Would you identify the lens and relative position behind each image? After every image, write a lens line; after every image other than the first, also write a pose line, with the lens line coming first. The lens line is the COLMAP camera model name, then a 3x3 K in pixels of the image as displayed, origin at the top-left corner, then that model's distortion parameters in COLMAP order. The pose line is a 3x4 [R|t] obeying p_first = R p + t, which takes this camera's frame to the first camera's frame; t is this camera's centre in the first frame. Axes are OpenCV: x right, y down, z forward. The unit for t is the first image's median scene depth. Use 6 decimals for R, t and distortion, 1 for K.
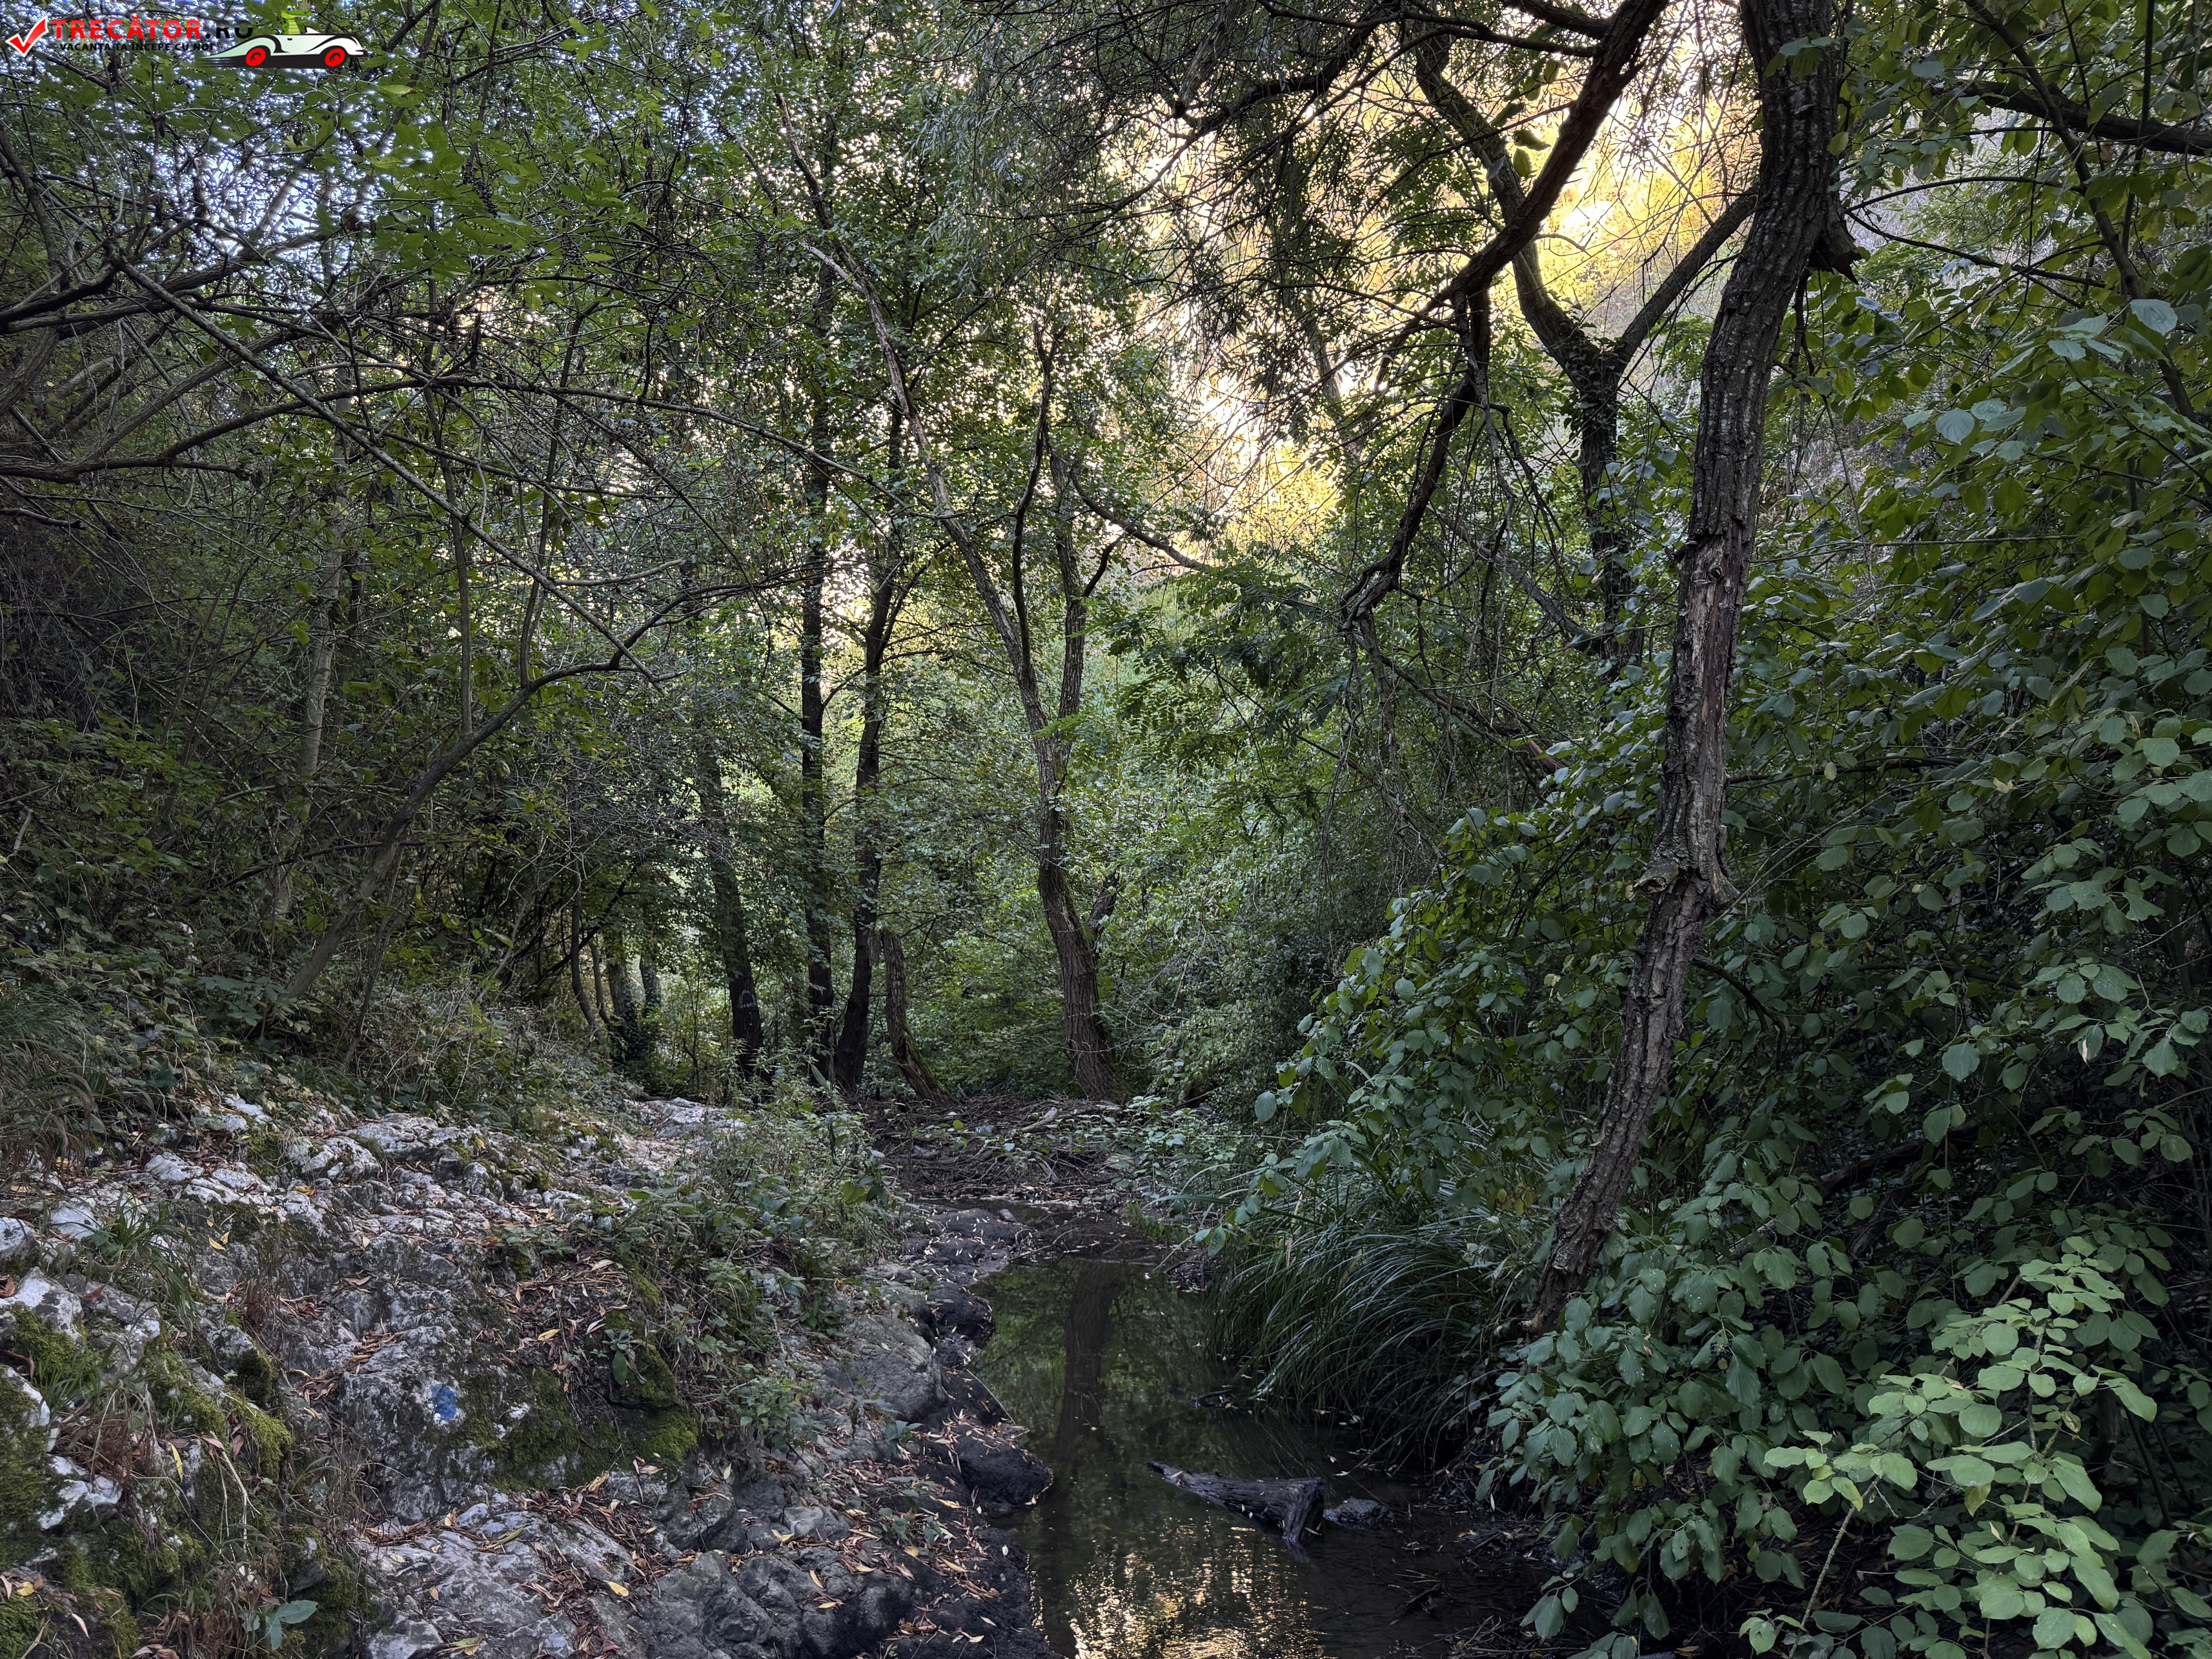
lens RADIAL K [[1526.8, 0, 1109.9], [0, 1526.8, 840.2], [0, 0, 1]] dist [0.199413, -0.406165]
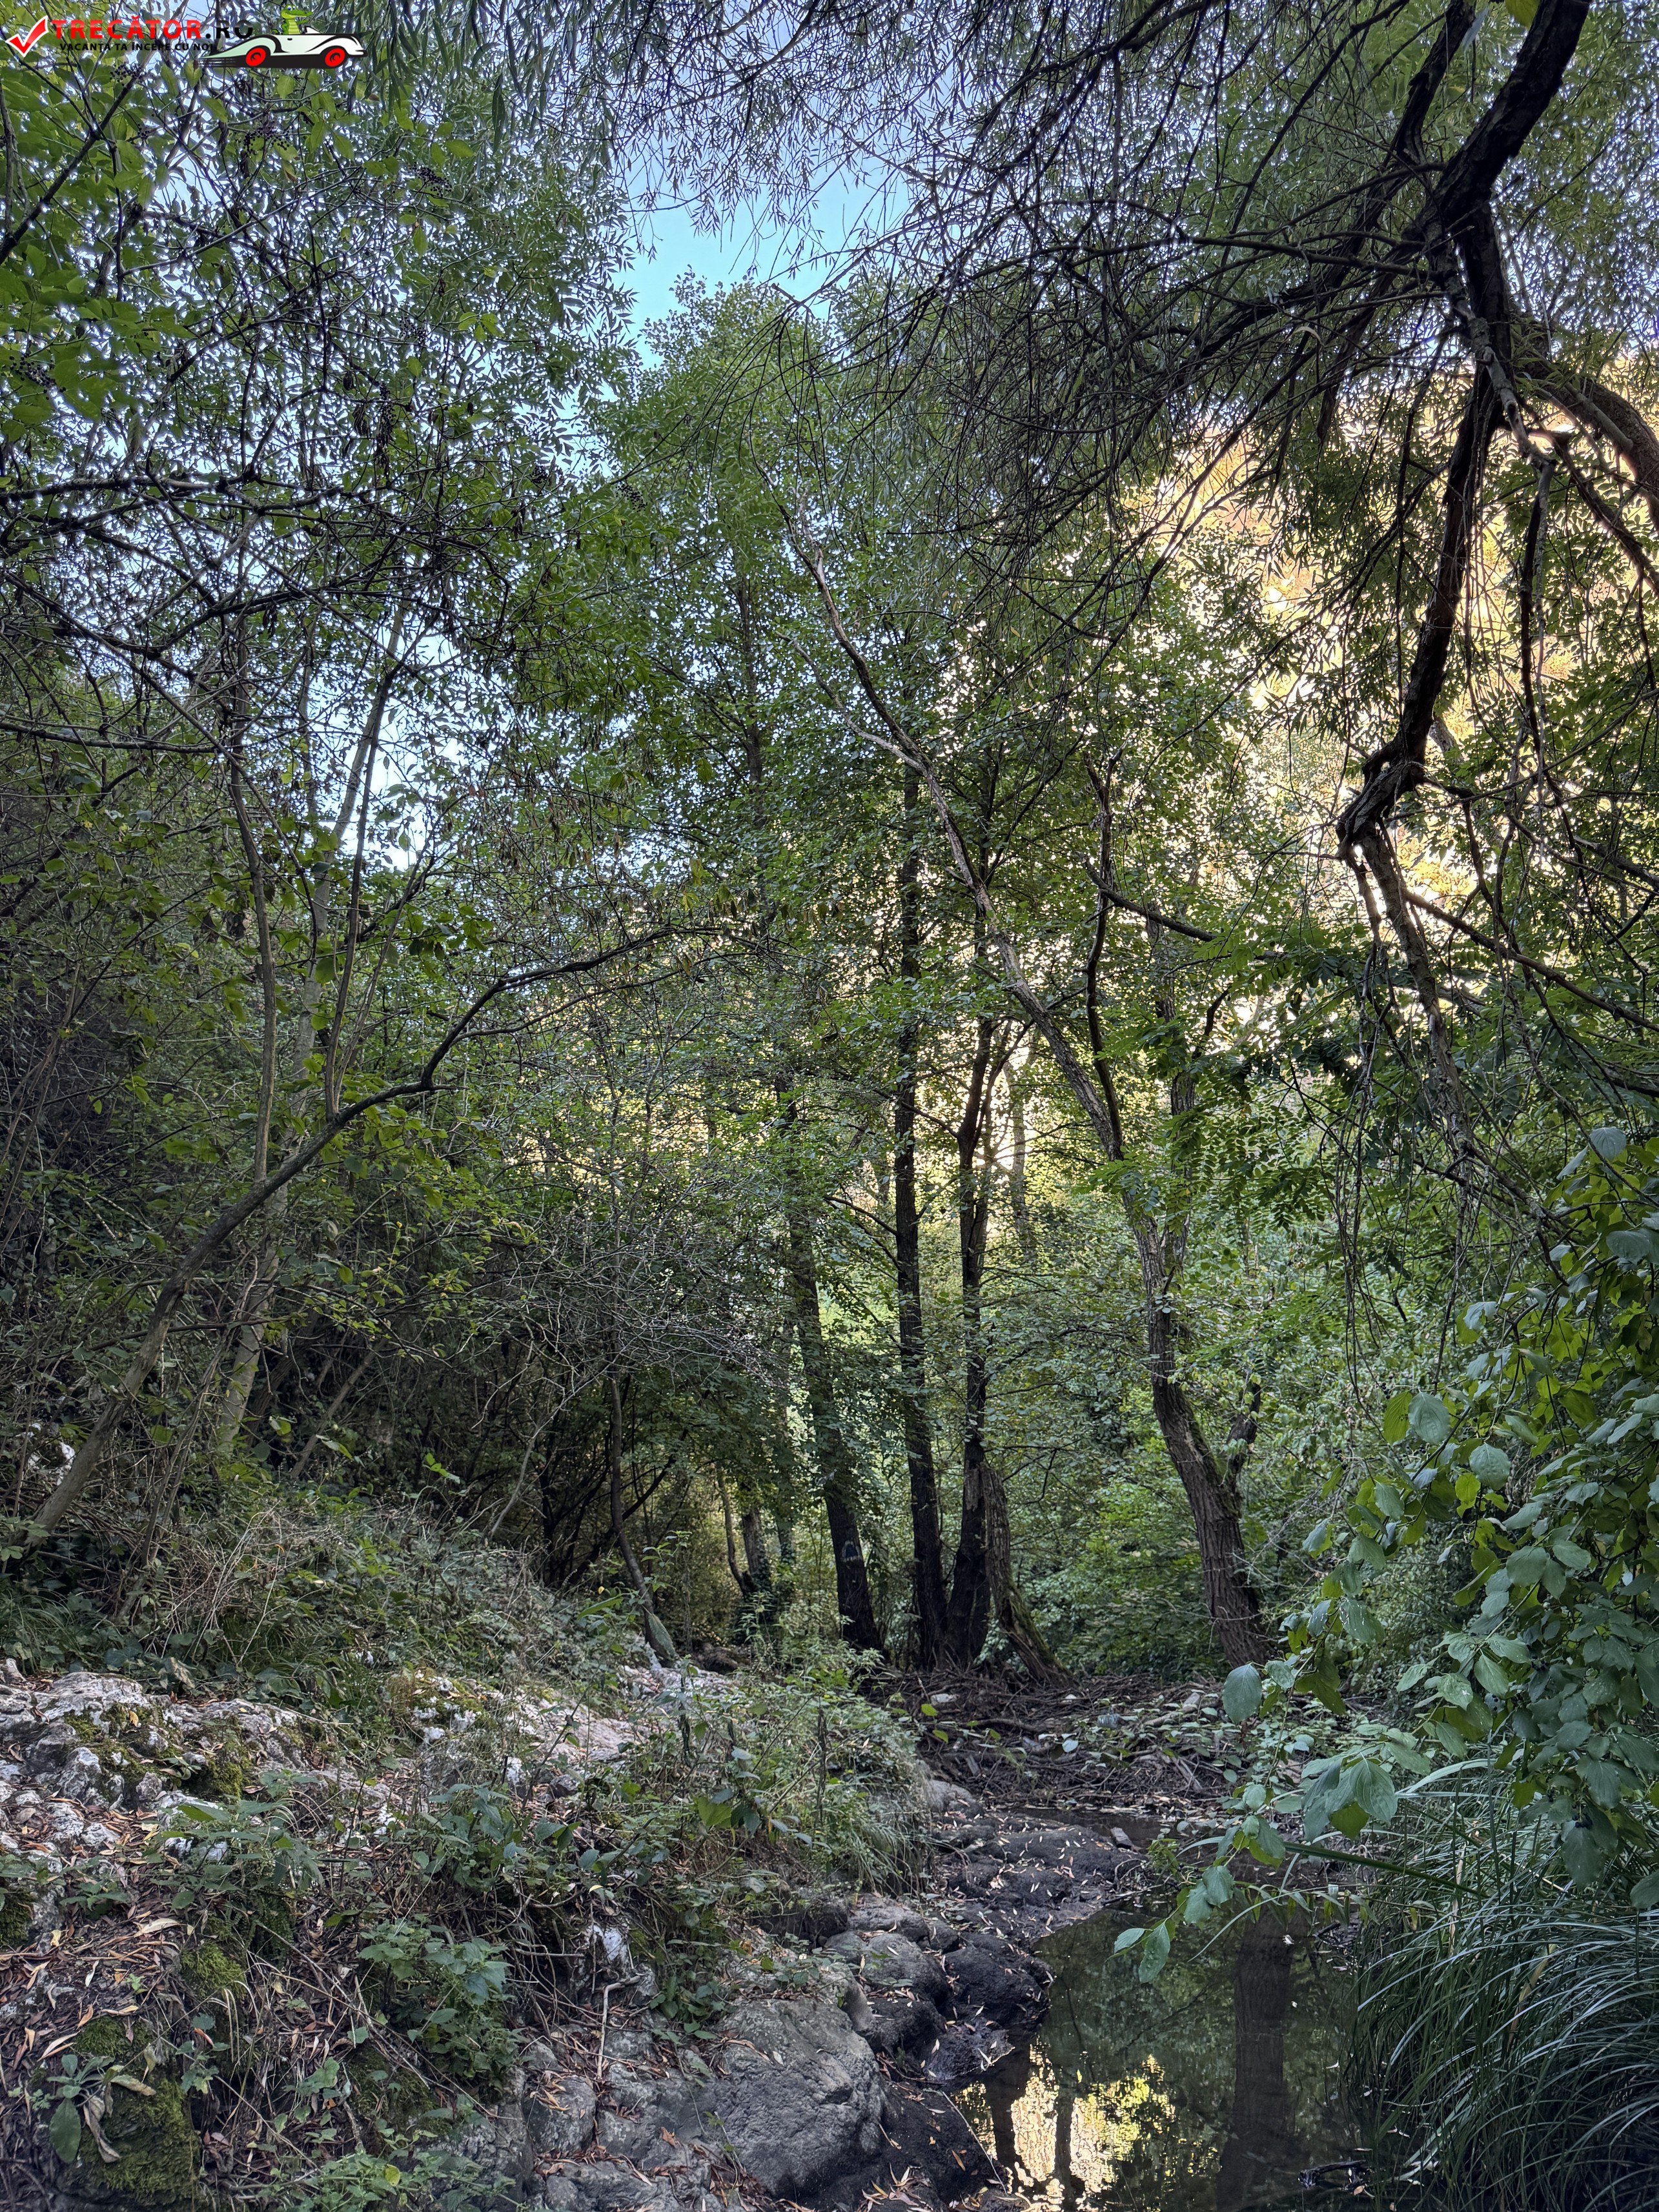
lens RADIAL K [[1571.8, 0, 829.5], [0, 1571.8, 1106.0], [0, 0, 1]] dist [0.078799, -0.093080]
pose [[0.954626, -0.083175, -0.285956, 0.069313], [0.030831, 0.982649, -0.182894, 0.033465], [0.296207, 0.165779, 0.940627, 0.193959]]
